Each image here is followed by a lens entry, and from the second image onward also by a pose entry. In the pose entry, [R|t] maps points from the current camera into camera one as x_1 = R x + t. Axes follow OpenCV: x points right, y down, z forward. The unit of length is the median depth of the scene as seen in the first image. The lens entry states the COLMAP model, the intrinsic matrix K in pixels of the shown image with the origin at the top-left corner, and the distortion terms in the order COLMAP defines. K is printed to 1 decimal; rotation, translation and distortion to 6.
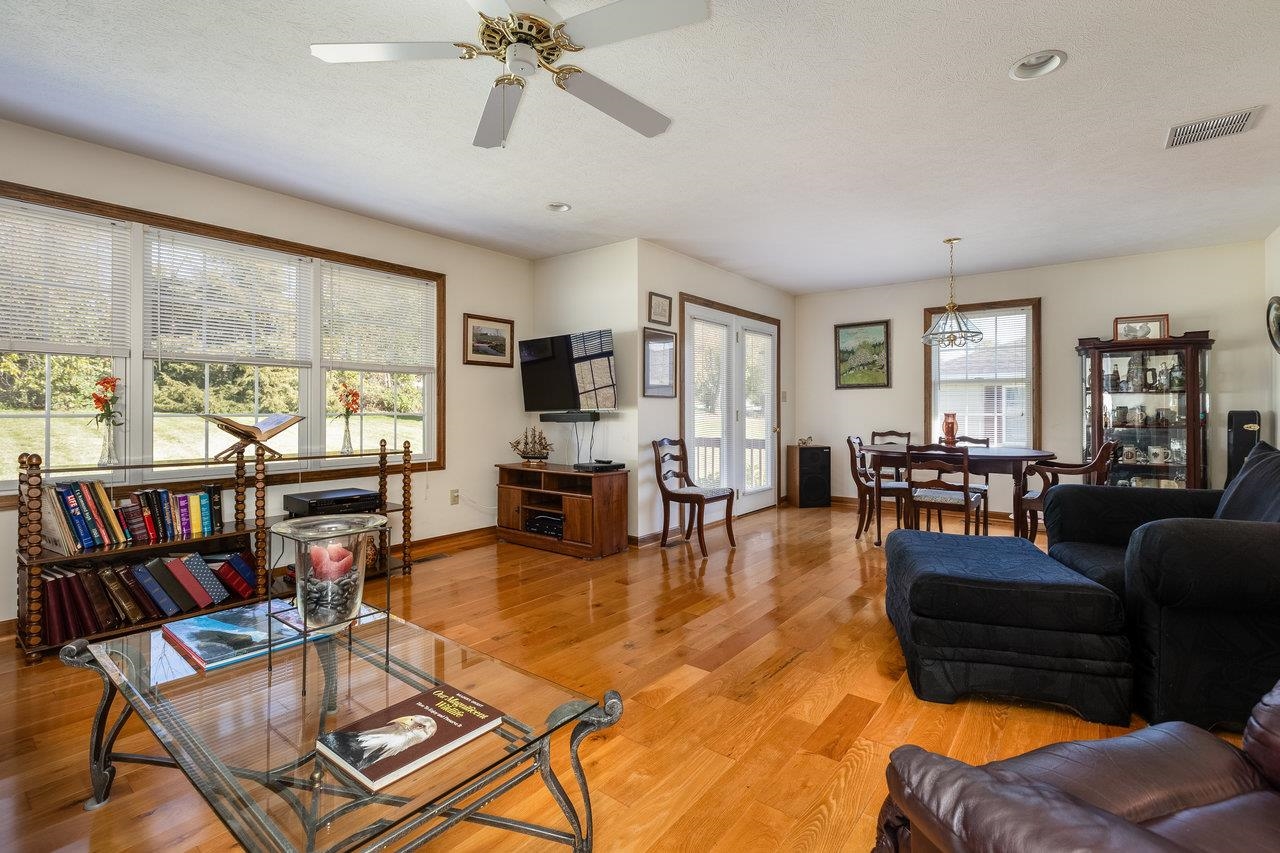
lens RADIAL K [[586.1, 0, 644.4], [0, 586.1, 413.9], [0, 0, 1]] dist [-0.002040, -0.000889]
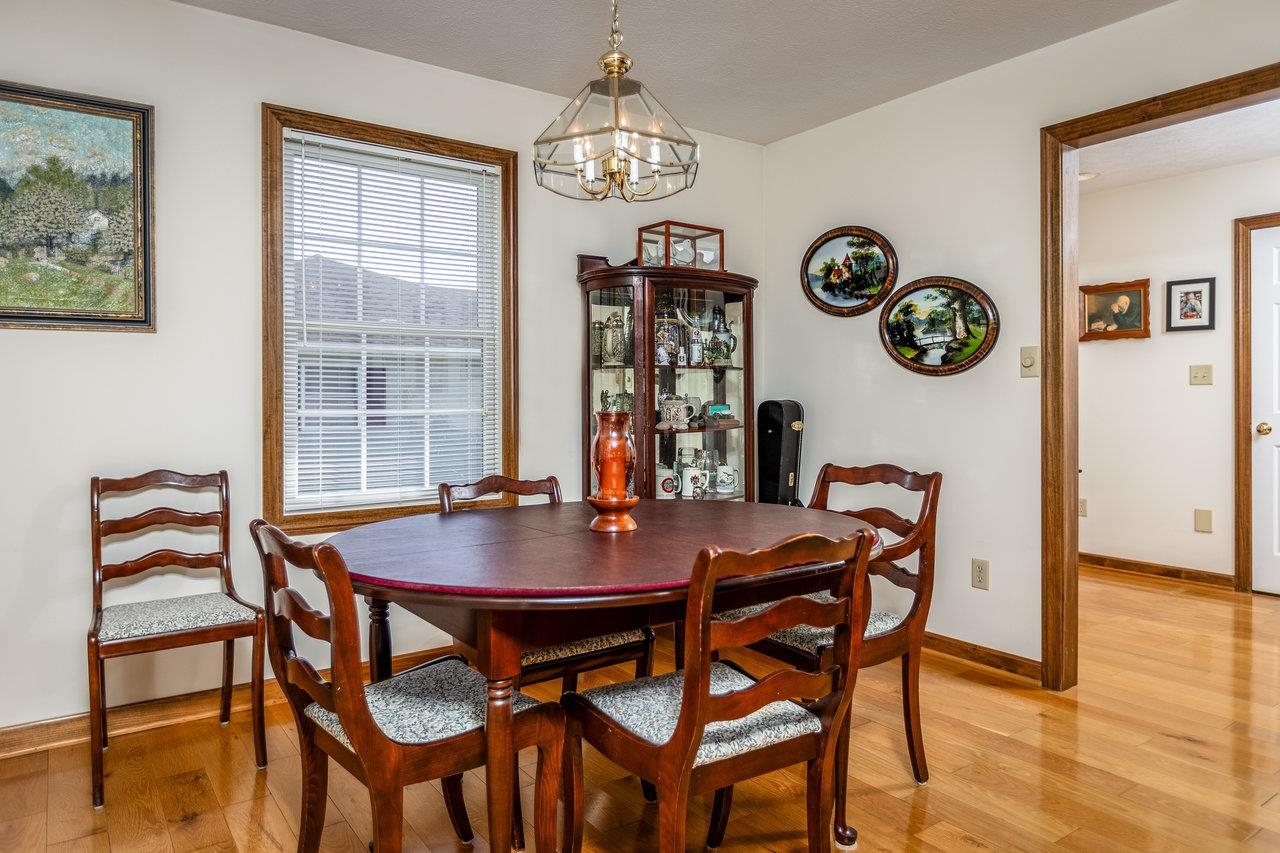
lens RADIAL K [[839.1, 0, 642.6], [0, 839.1, 415.7], [0, 0, 1]] dist [-0.007303, -0.001542]
pose [[0.290099, -0.018075, 0.956826, 0.070627], [0.010039, 0.999824, 0.015843, -0.003624], [-0.956944, 0.005009, 0.290229, 0.616587]]
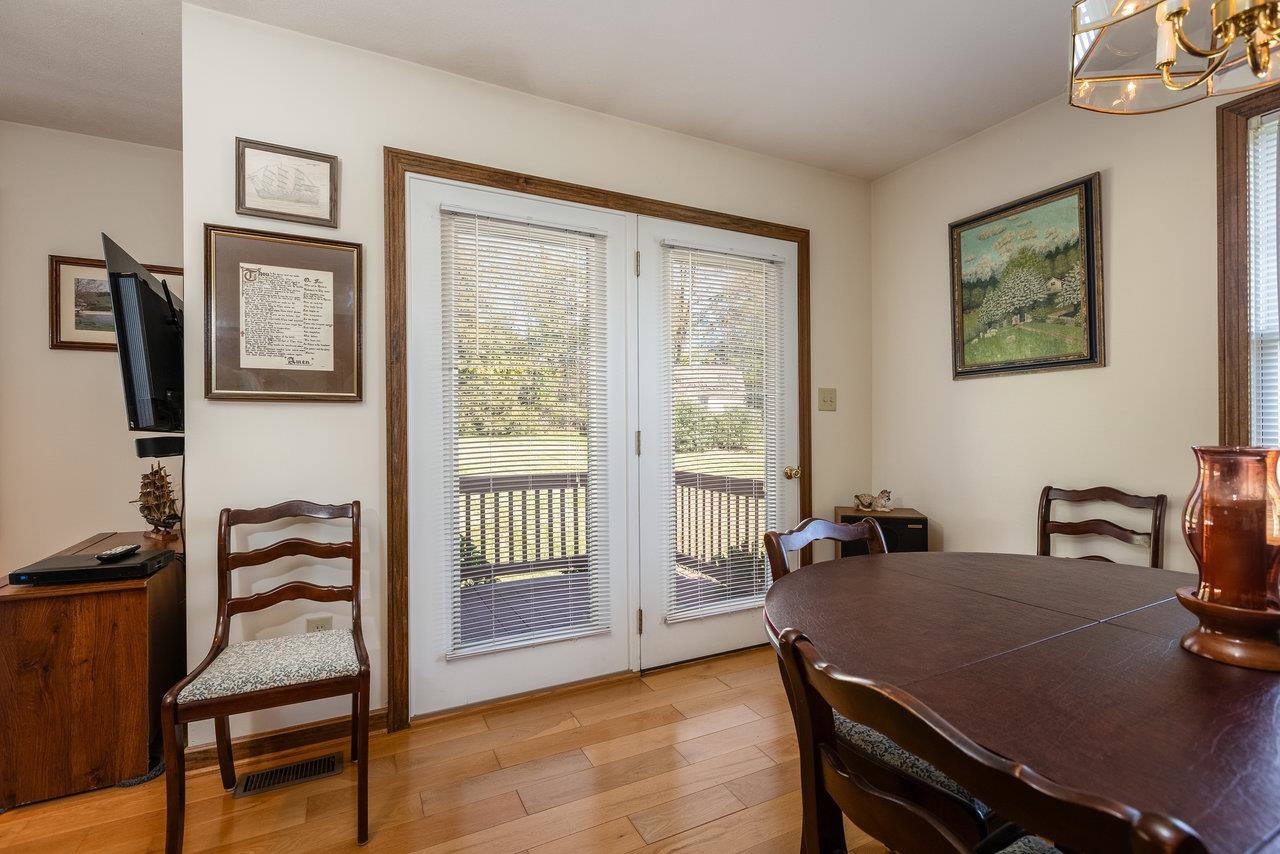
lens RADIAL K [[586.1, 0, 631.3], [0, 586.1, 425.7], [0, 0, 1]] dist [-0.002040, -0.000889]
pose [[0.898041, -0.004942, -0.439883, 0.315195], [-0.000182, 0.999933, -0.011606, -0.003699], [0.439911, 0.010503, 0.897980, 0.548437]]
